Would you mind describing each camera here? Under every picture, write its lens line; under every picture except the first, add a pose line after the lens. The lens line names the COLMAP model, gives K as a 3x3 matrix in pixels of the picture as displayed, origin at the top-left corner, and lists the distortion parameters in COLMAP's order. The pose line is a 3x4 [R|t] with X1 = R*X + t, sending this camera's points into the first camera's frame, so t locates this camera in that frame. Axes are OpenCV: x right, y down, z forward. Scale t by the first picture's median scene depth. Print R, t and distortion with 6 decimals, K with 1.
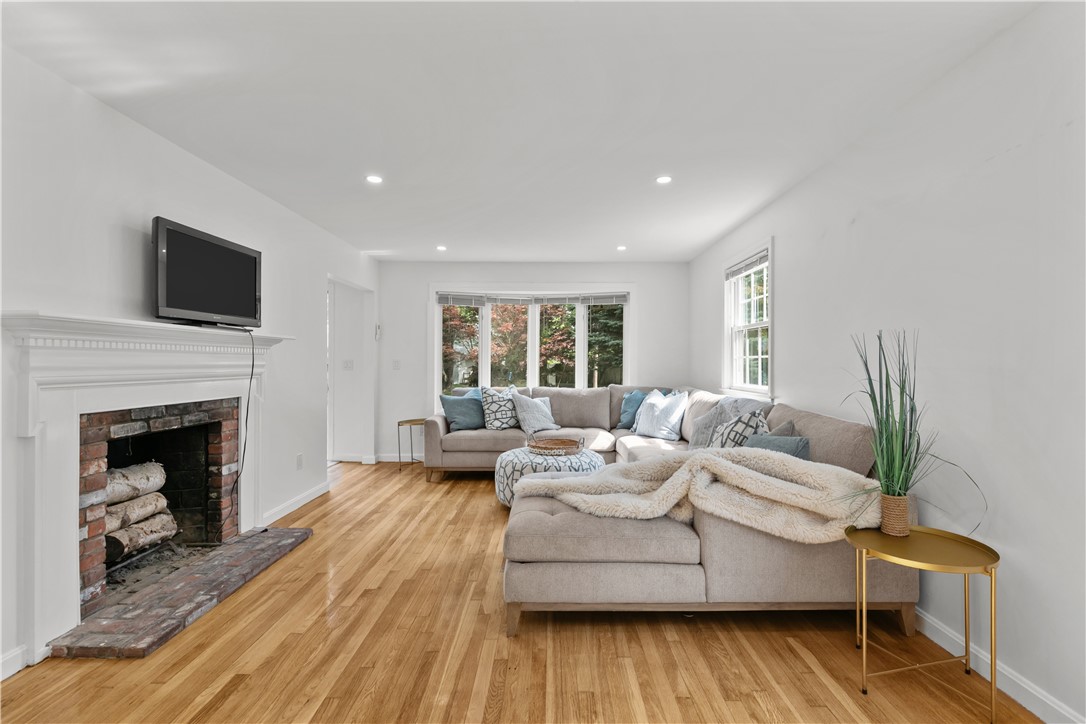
lens RADIAL K [[489.0, 0, 539.5], [0, 489.0, 362.8], [0, 0, 1]] dist [0.001723, -0.000948]
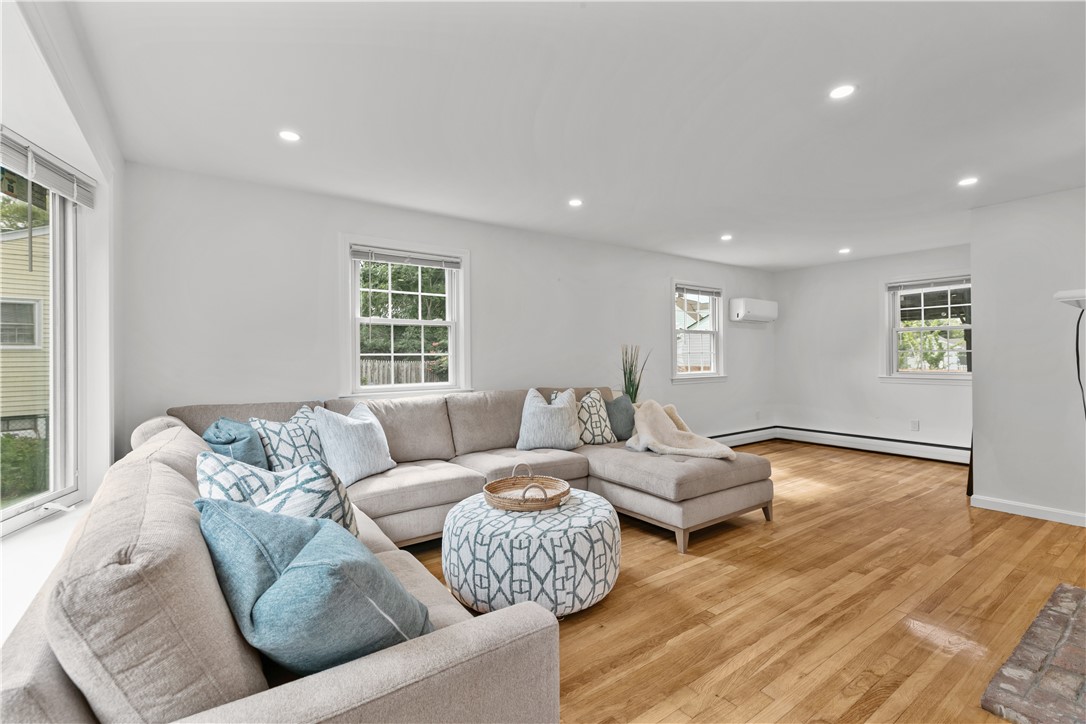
lens RADIAL K [[489.0, 0, 552.7], [0, 489.0, 355.4], [0, 0, 1]] dist [0.001723, -0.000948]
pose [[-0.605587, 0.009045, 0.795727, -0.834433], [0.007458, 0.999956, -0.005690, -0.004061], [-0.795744, 0.002489, -0.605628, 2.290281]]
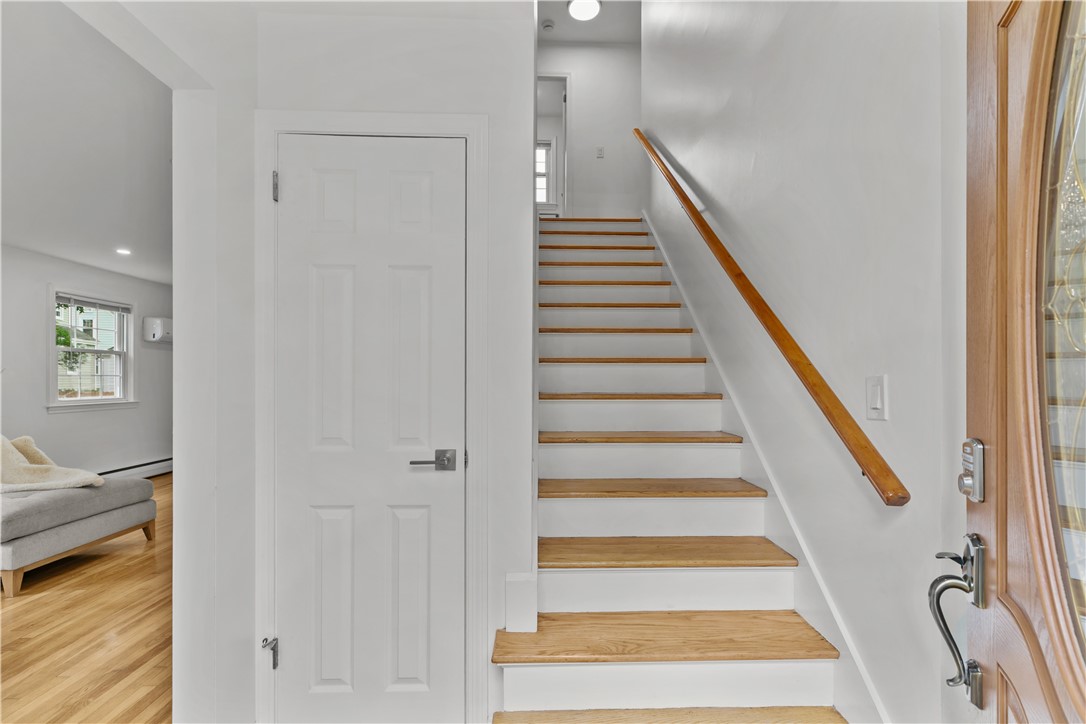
lens RADIAL K [[489.0, 0, 549.5], [0, 489.0, 372.5], [0, 0, 1]] dist [0.001723, -0.000948]
pose [[-0.998400, 0.006280, -0.056197, -1.212964], [0.006926, 0.999912, -0.011304, -0.001091], [0.056122, -0.011676, -0.998356, 2.472110]]
